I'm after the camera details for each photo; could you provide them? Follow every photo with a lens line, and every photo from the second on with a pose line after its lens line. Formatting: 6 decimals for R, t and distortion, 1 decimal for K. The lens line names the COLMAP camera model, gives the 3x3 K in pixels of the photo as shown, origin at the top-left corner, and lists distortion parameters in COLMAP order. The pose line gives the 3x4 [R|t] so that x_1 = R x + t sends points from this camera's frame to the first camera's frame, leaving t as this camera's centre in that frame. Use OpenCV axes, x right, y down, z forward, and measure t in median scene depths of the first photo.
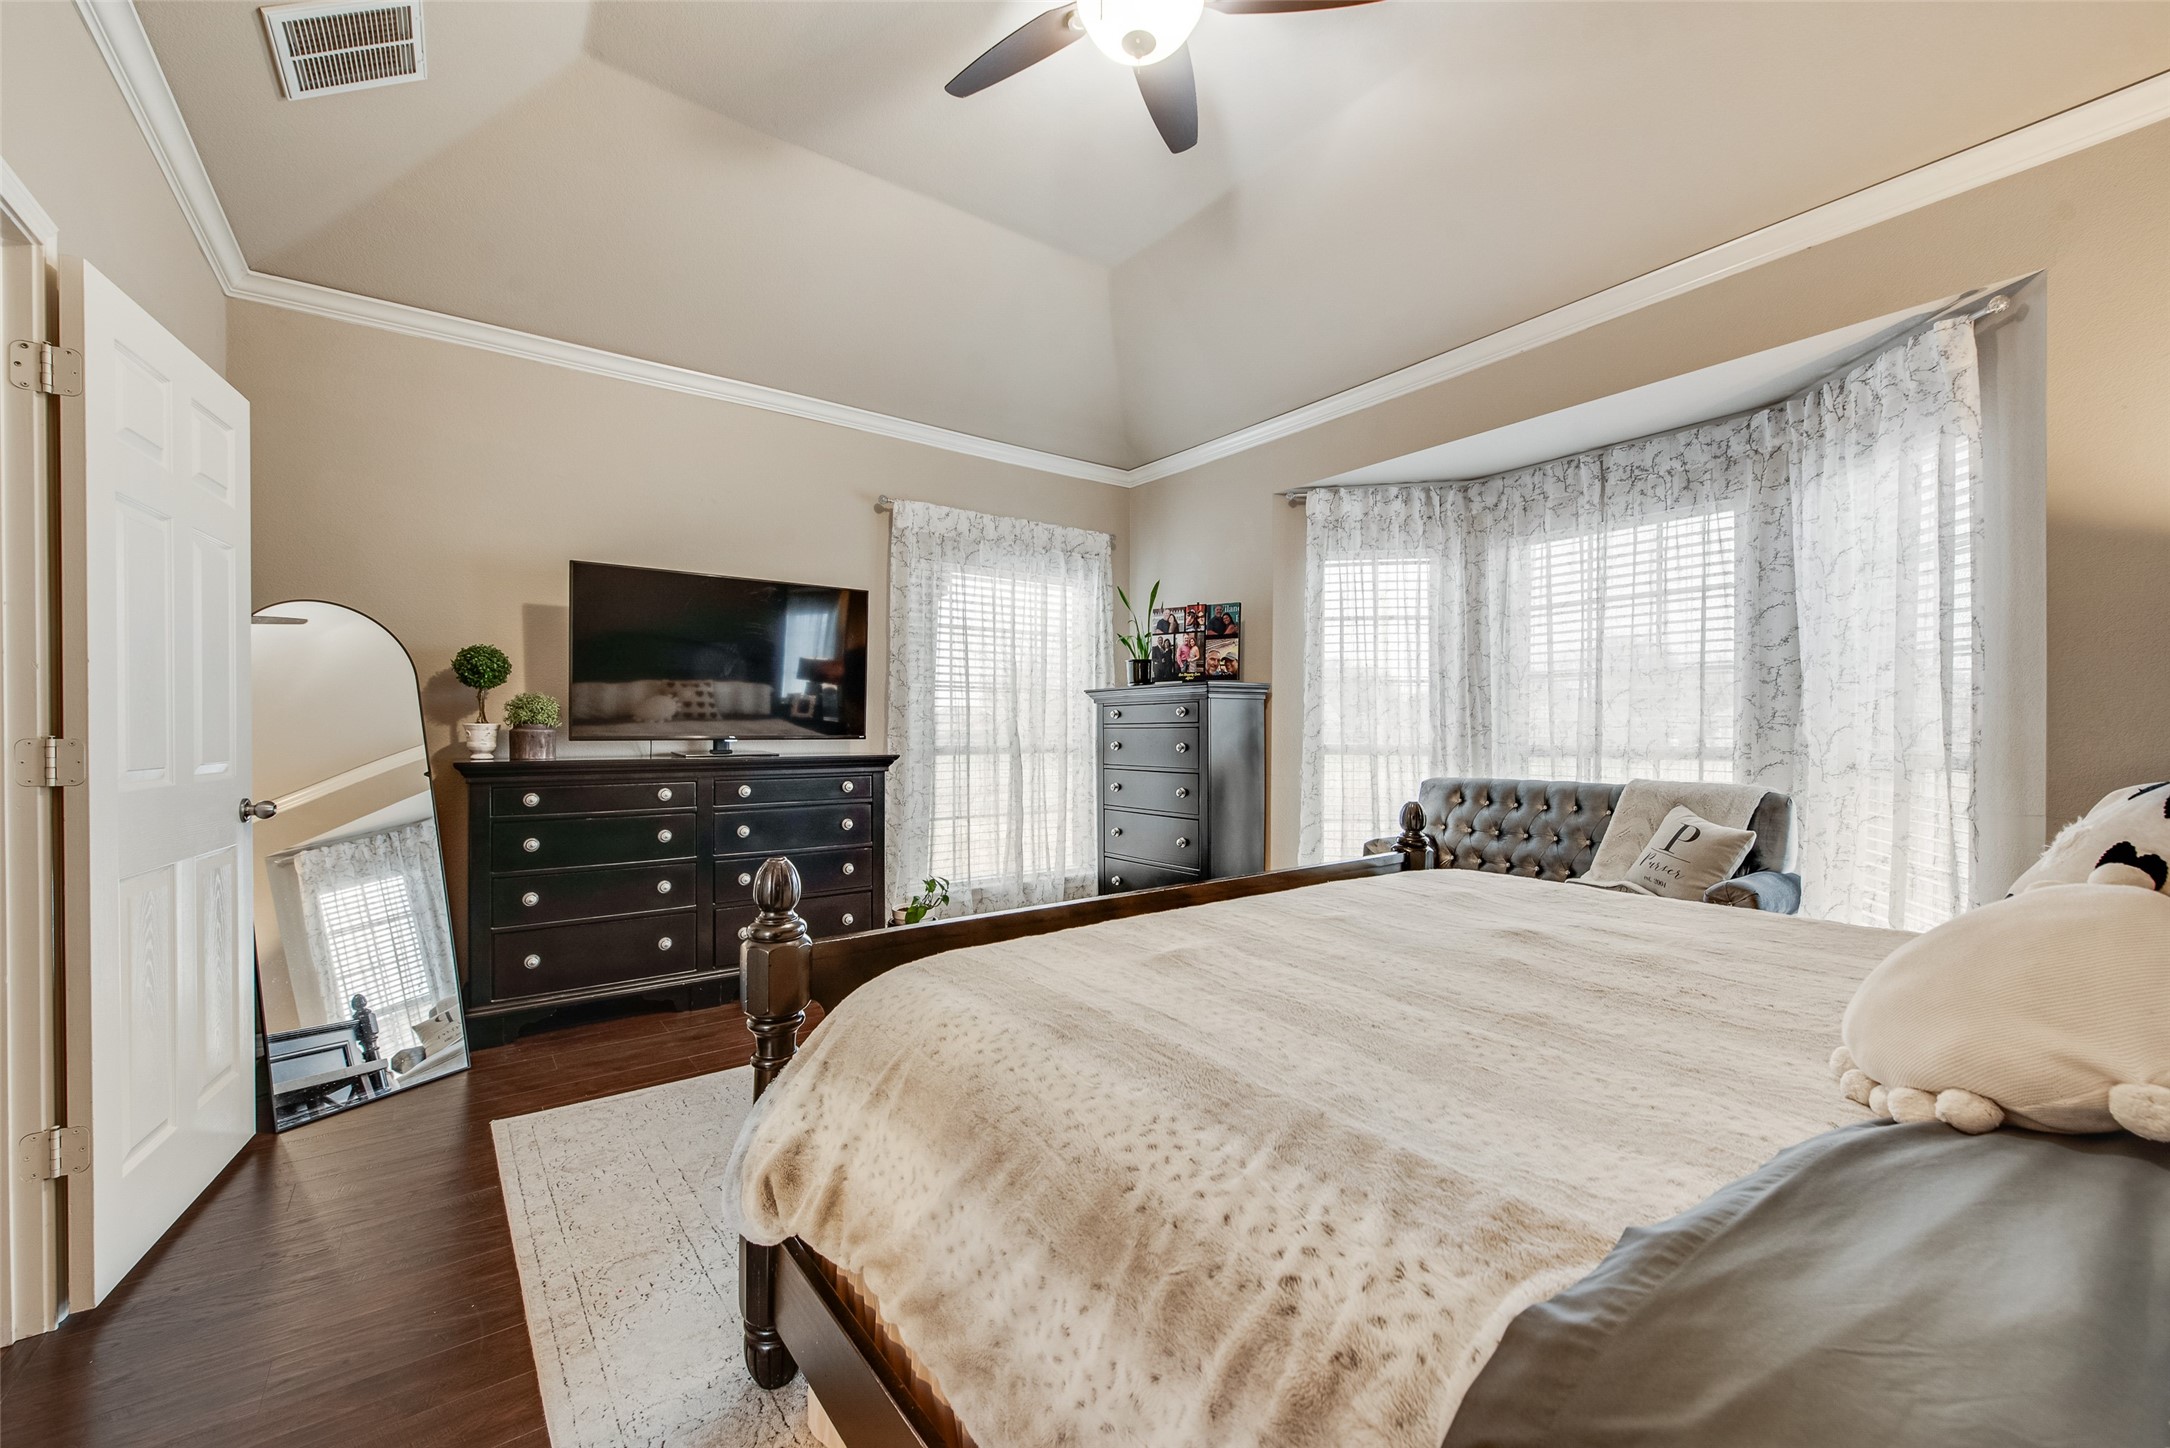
lens RADIAL K [[857.0, 0, 1070.0], [0, 857.0, 741.8], [0, 0, 1]] dist [-0.001336, -0.002601]
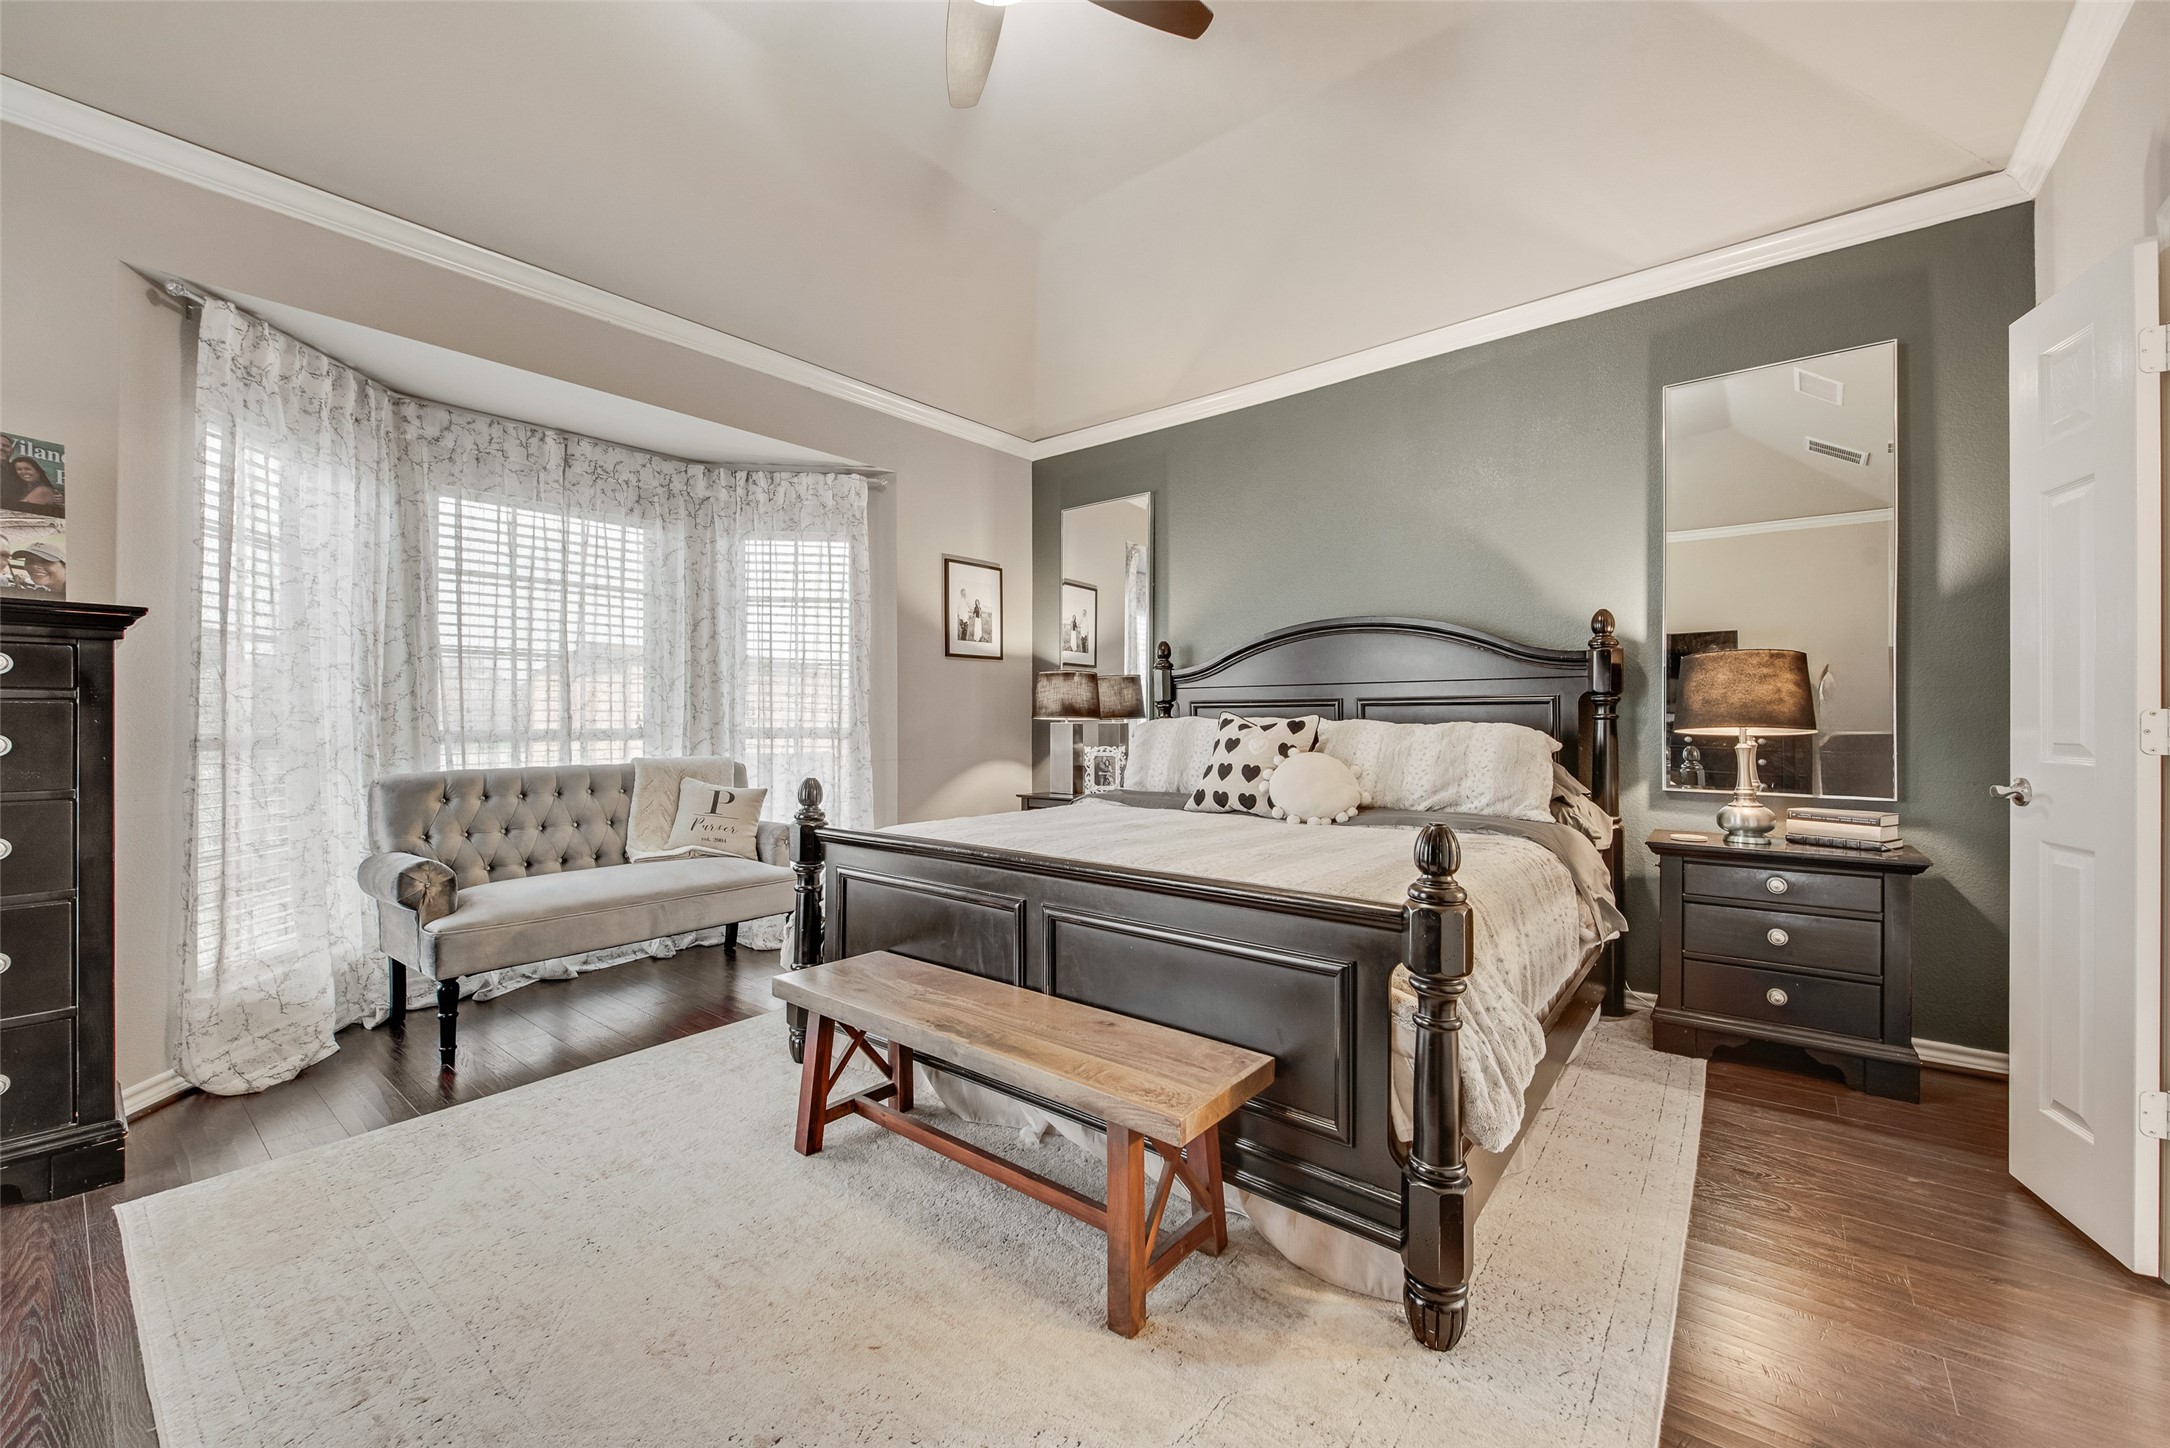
lens RADIAL K [[857.0, 0, 1044.3], [0, 857.0, 708.4], [0, 0, 1]] dist [-0.001336, -0.002601]
pose [[-0.234257, 0.011591, 0.972106, -0.520581], [0.011873, 0.999888, -0.009061, -0.003285], [-0.972102, 0.009419, -0.234369, 0.745669]]
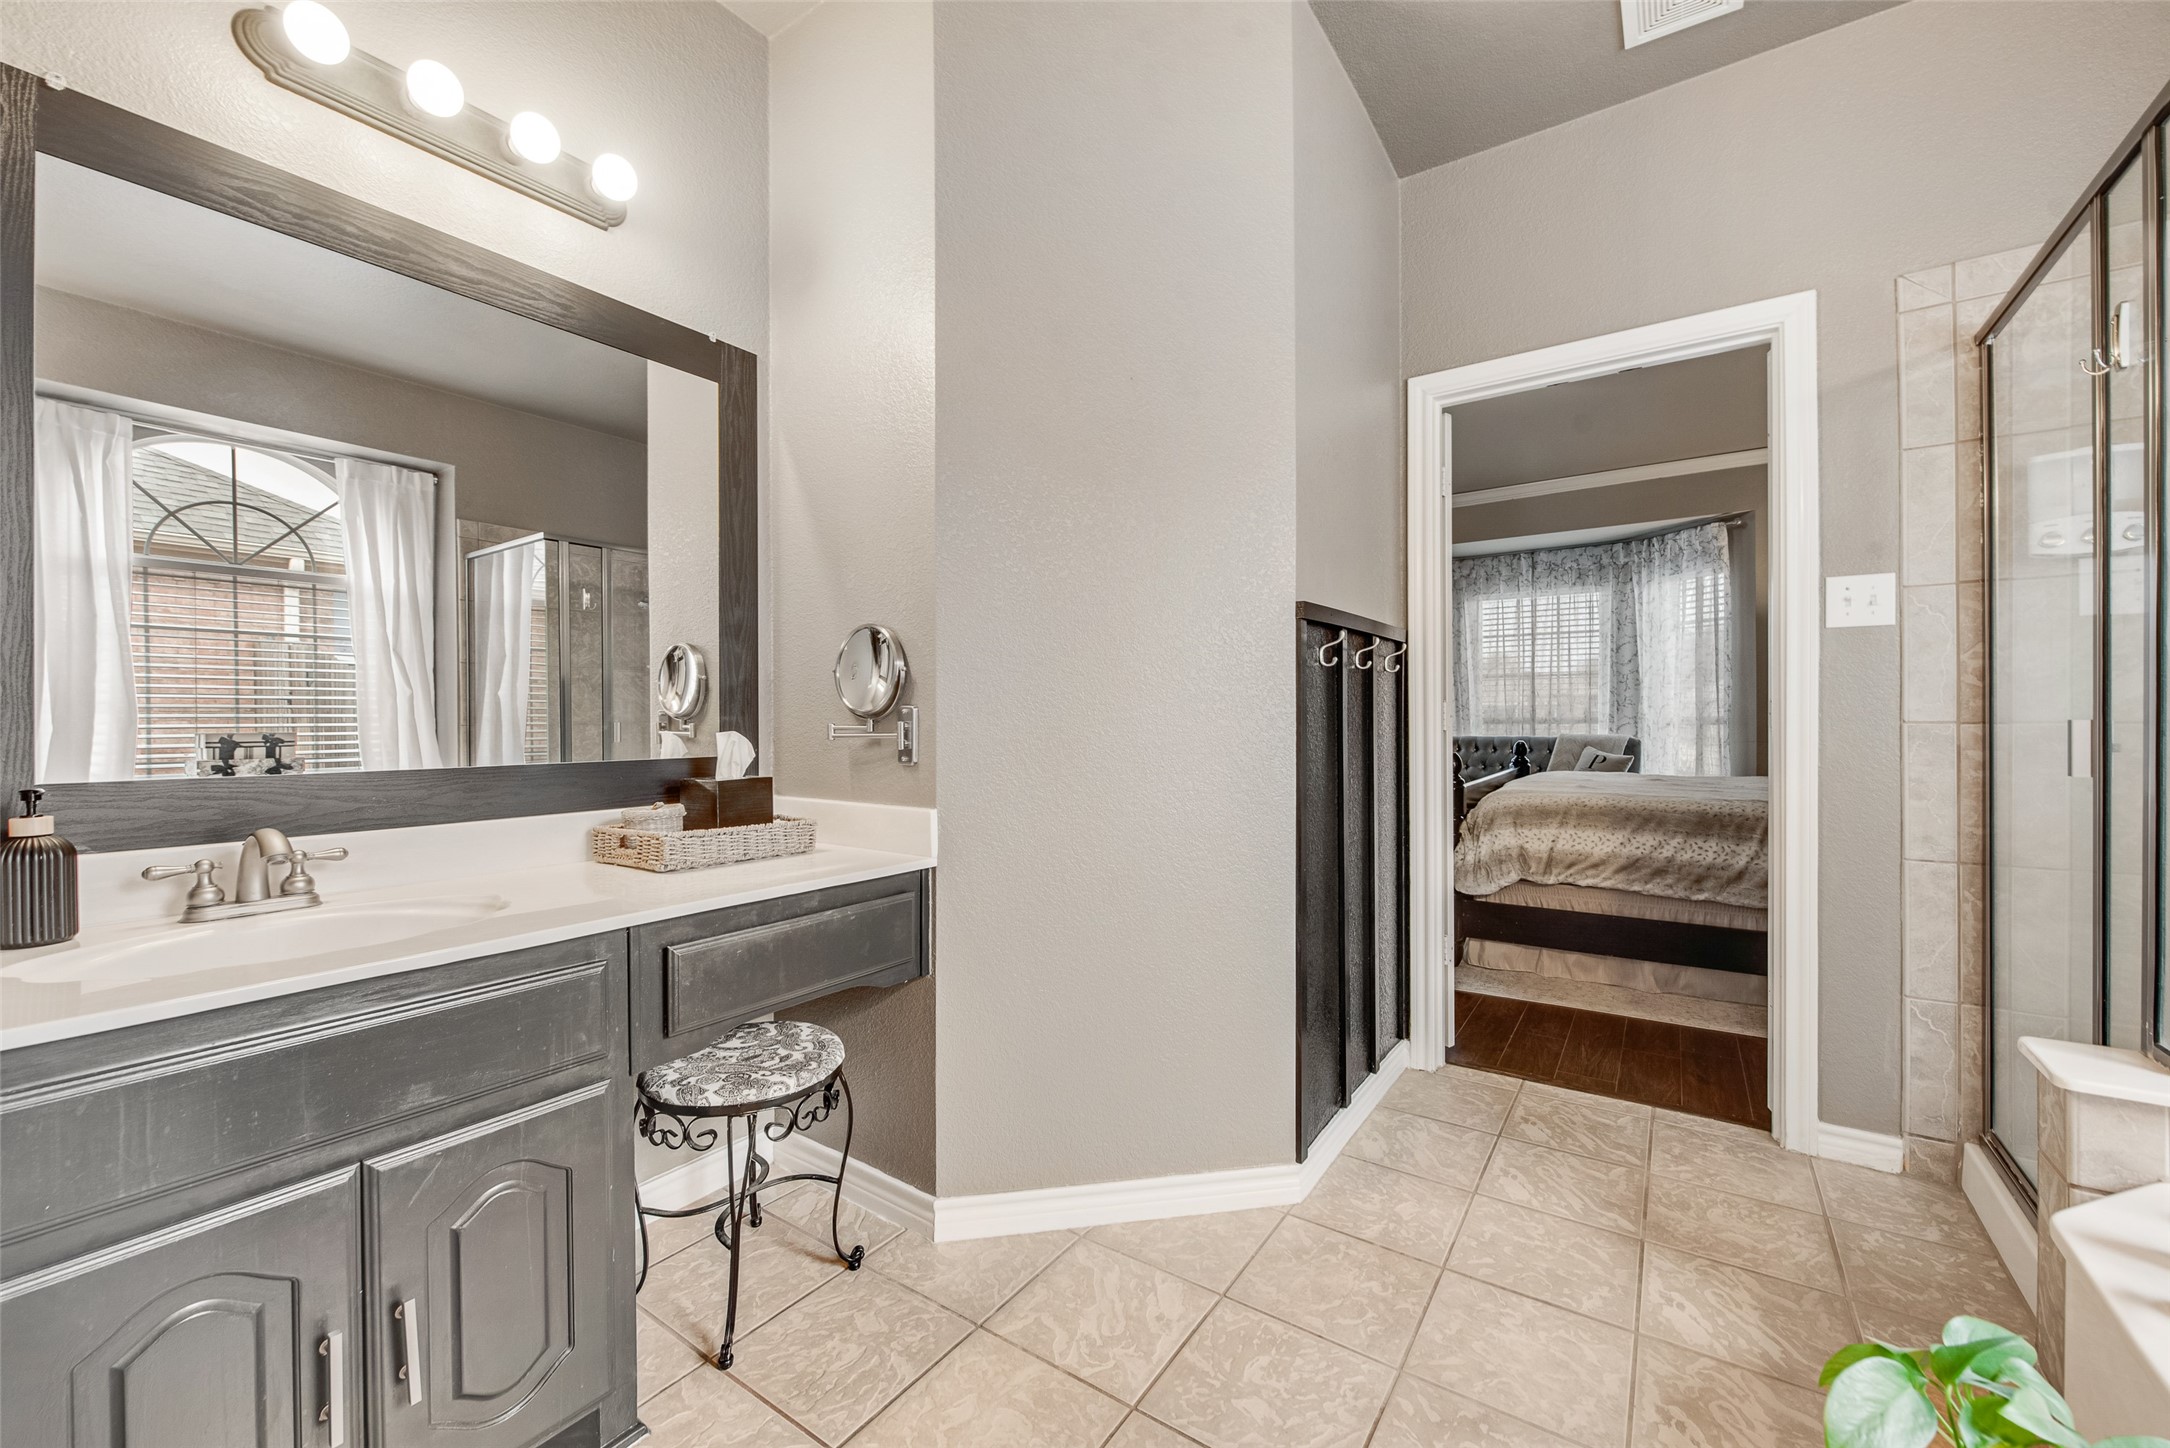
lens RADIAL K [[857.0, 0, 1097.0], [0, 857.0, 719.6], [0, 0, 1]] dist [-0.001336, -0.002601]
pose [[0.943781, -0.004338, 0.330543, -0.898764], [0.008036, 0.999919, -0.009820, 0.023603], [-0.330474, 0.011924, 0.943740, -0.416991]]
